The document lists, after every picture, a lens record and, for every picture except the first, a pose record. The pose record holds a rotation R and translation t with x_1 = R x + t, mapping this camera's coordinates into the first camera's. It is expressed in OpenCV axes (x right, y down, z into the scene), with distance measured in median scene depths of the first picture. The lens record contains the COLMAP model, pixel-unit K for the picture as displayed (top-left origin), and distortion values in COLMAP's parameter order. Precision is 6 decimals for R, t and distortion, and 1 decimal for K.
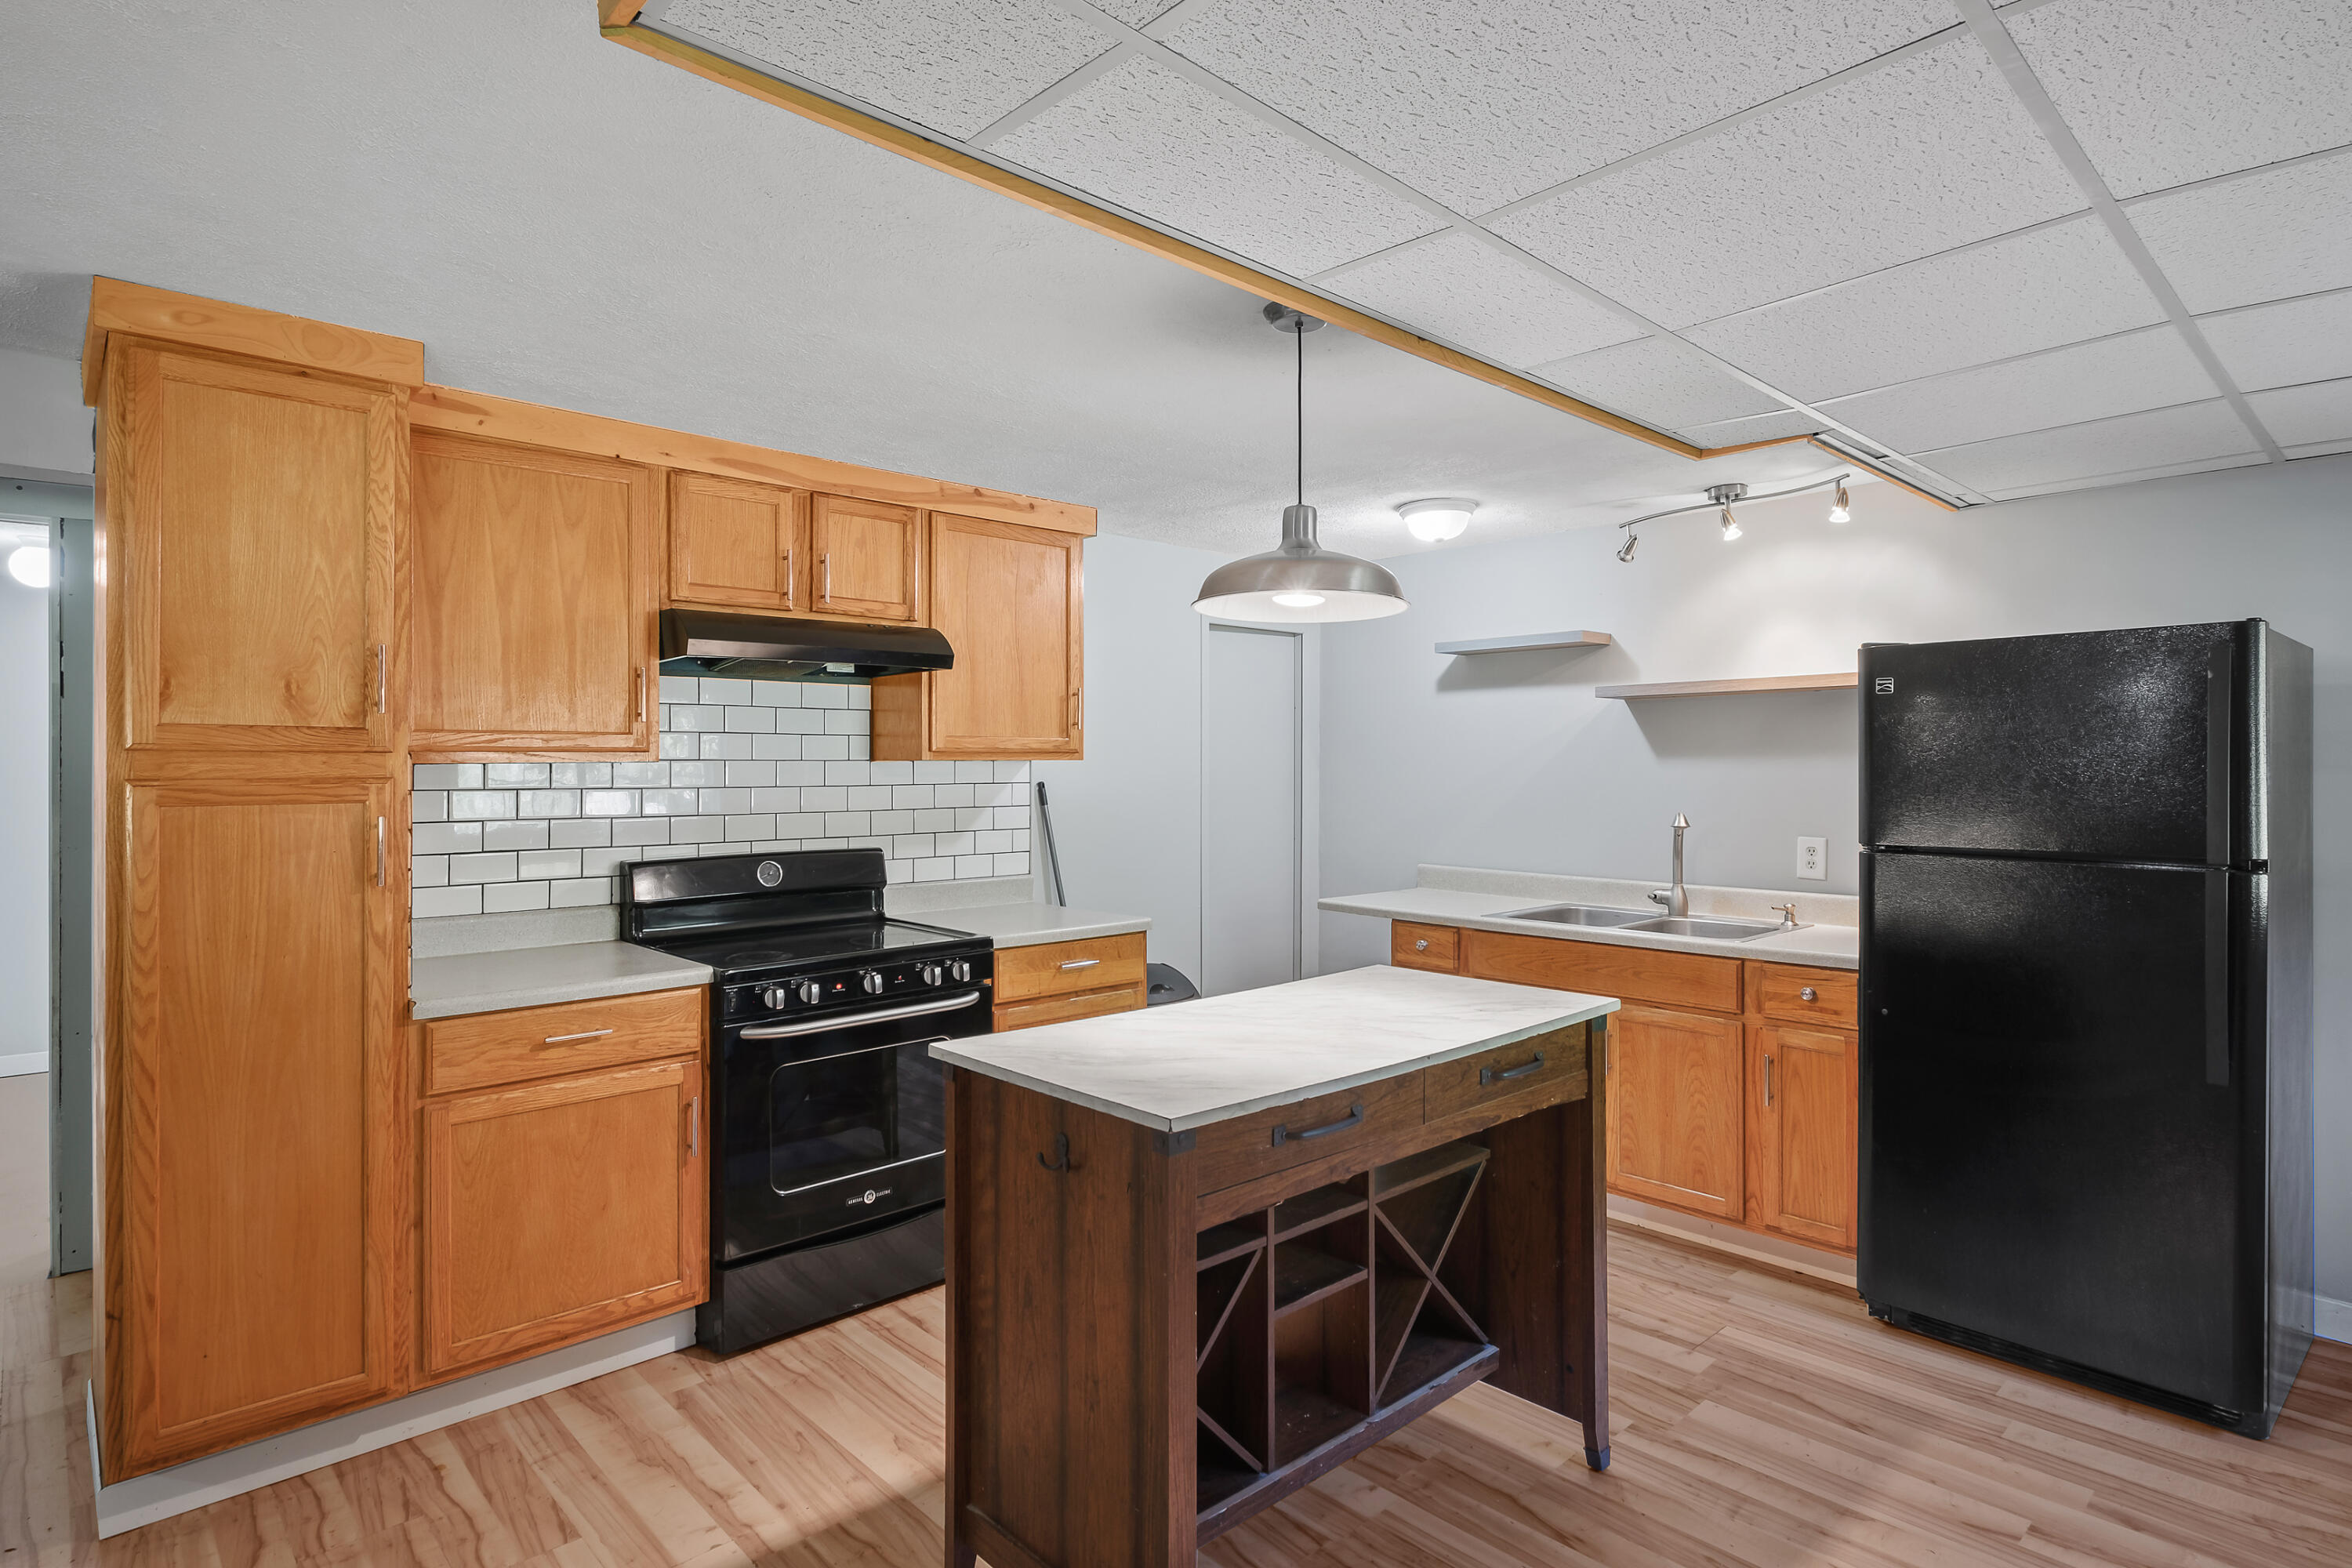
lens RADIAL K [[1214.2, 0, 1182.2], [0, 1214.2, 772.0], [0, 0, 1]] dist [-0.003521, 0.000712]
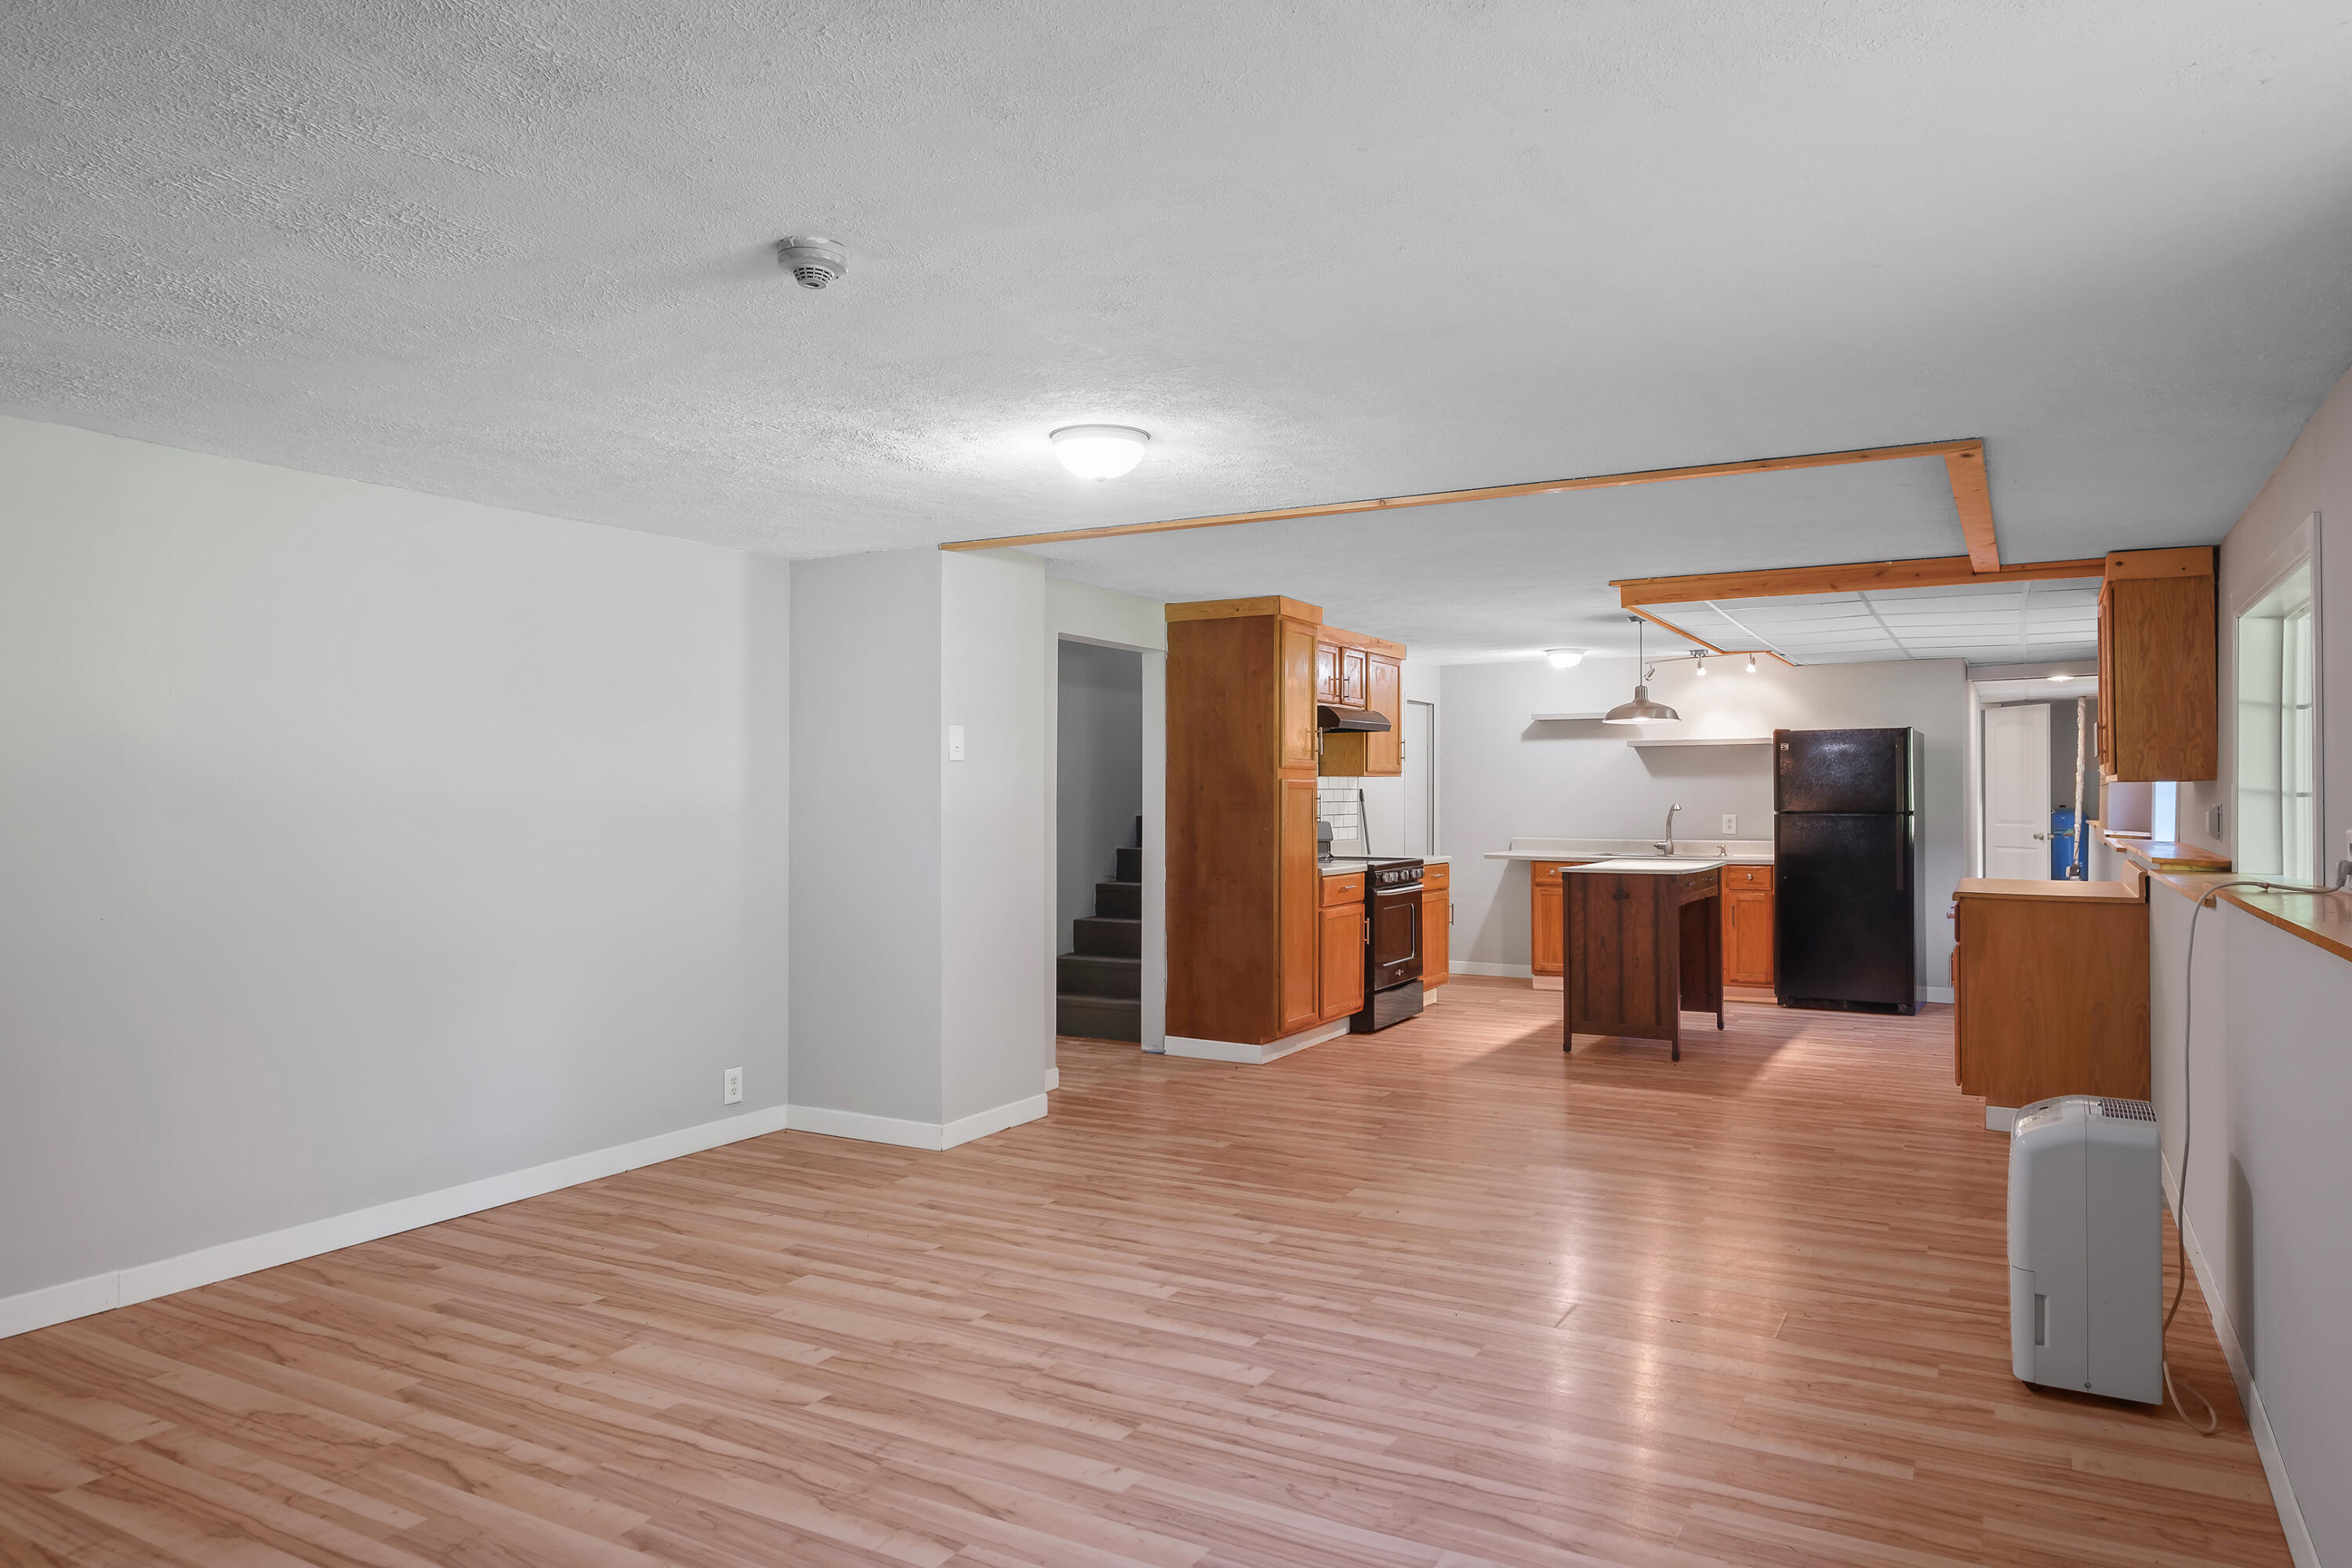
lens RADIAL K [[1510.6, 0, 1174.1], [0, 1510.6, 789.8], [0, 0, 1]] dist [0.003701, 0.000869]
pose [[0.955616, 0.000622, 0.294615, -1.506550], [0.002229, 0.999954, -0.009343, 0.042147], [-0.294607, 0.009585, 0.955570, -1.567855]]
